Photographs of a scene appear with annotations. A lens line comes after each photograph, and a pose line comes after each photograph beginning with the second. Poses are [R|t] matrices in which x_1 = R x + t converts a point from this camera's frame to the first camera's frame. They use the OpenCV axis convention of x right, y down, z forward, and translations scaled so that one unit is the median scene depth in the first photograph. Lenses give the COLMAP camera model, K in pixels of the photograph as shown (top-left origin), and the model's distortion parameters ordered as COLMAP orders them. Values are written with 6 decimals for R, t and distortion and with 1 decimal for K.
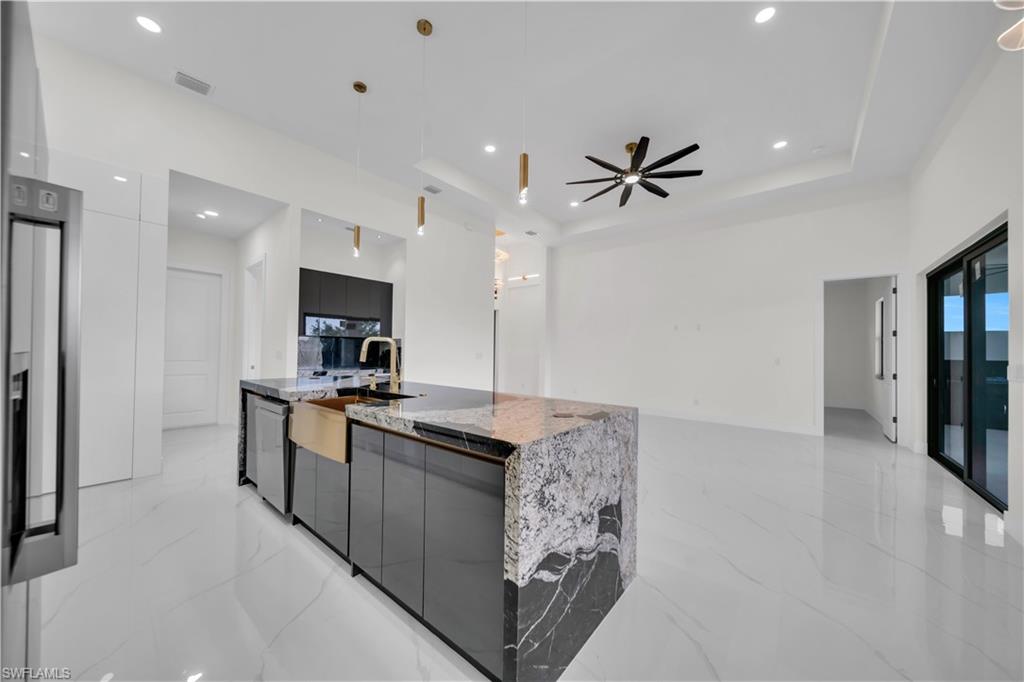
lens RADIAL K [[352.2, 0, 512.8], [0, 352.2, 346.0], [0, 0, 1]] dist [-0.000766, -0.000145]
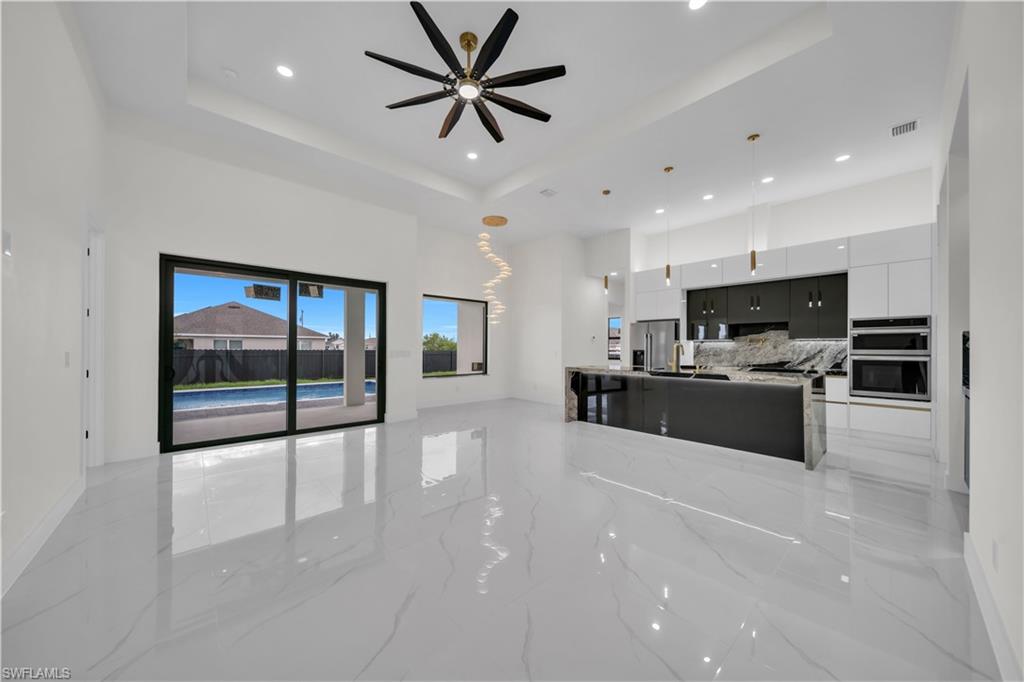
lens RADIAL K [[352.2, 0, 508.7], [0, 352.2, 347.7], [0, 0, 1]] dist [-0.000766, -0.000145]
pose [[-0.988191, -0.019645, 0.151962, 0.227958], [-0.022106, 0.999650, -0.014523, 0.042079], [-0.151623, -0.017711, -0.988280, 2.574650]]
